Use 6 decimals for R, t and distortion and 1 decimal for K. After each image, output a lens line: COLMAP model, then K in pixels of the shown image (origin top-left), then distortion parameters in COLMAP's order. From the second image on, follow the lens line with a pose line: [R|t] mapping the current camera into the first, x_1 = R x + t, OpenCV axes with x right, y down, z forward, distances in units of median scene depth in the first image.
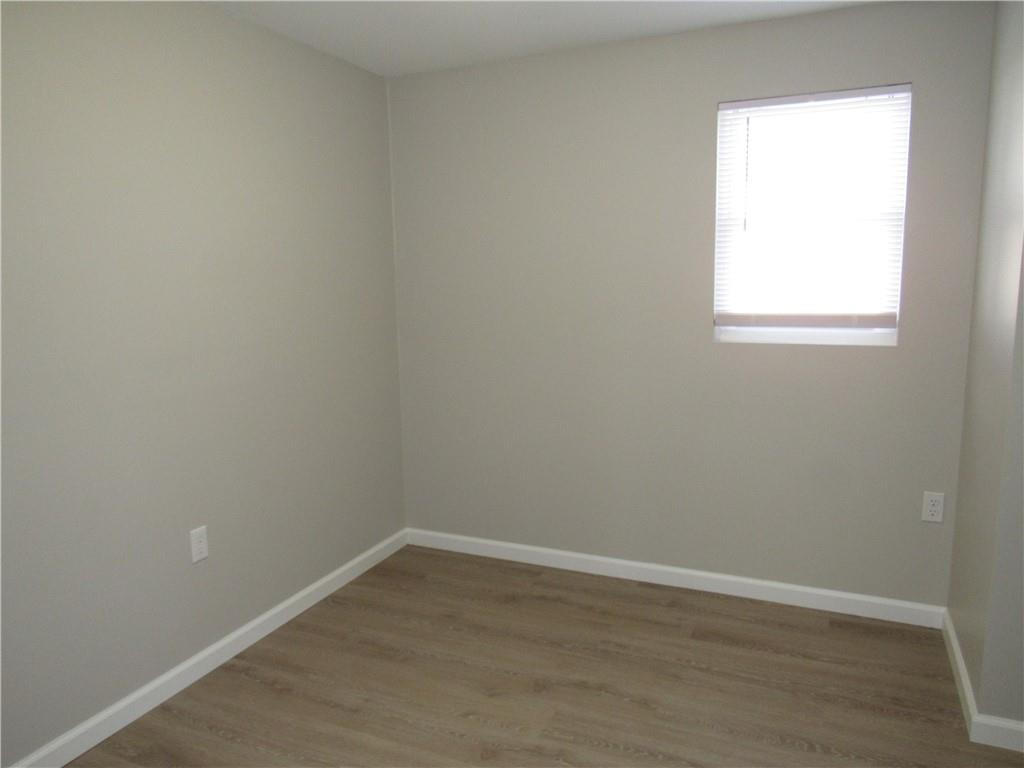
lens RADIAL K [[738.8, 0, 508.5], [0, 738.8, 386.8], [0, 0, 1]] dist [-0.026953, 0.002017]
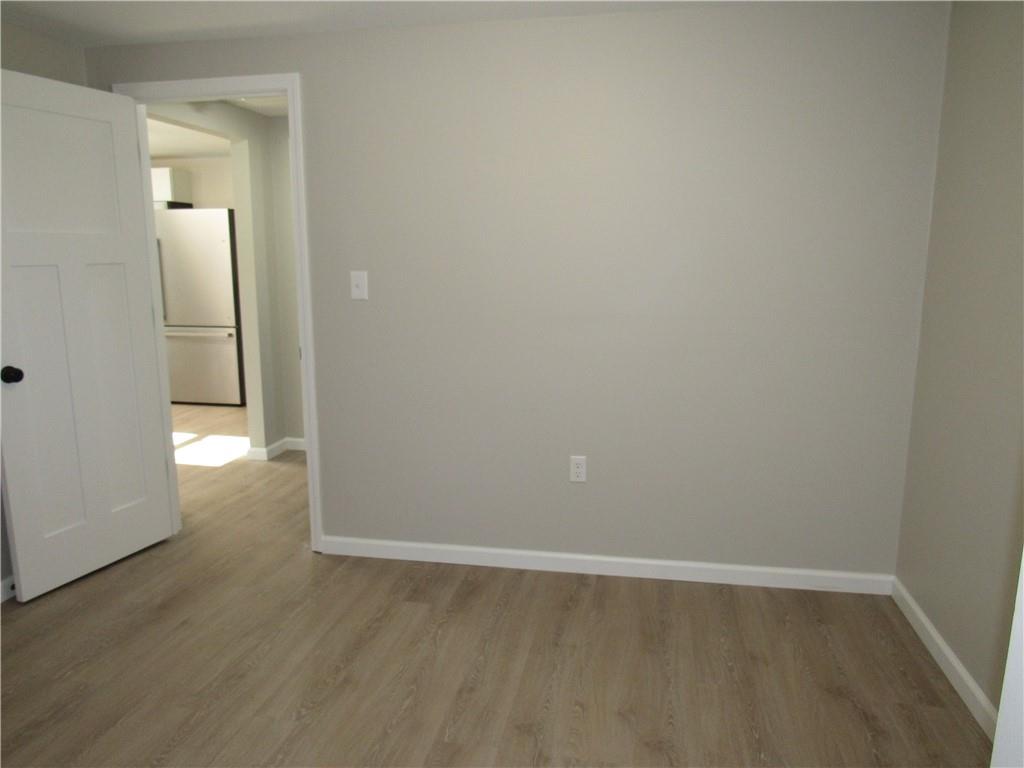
lens RADIAL K [[738.8, 0, 508.5], [0, 738.8, 386.8], [0, 0, 1]] dist [-0.026953, 0.002017]
pose [[0.226950, 0.191567, -0.954880, 0.698746], [-0.158415, 0.974668, 0.157886, -0.095766], [0.960936, 0.115435, 0.251548, 0.551505]]
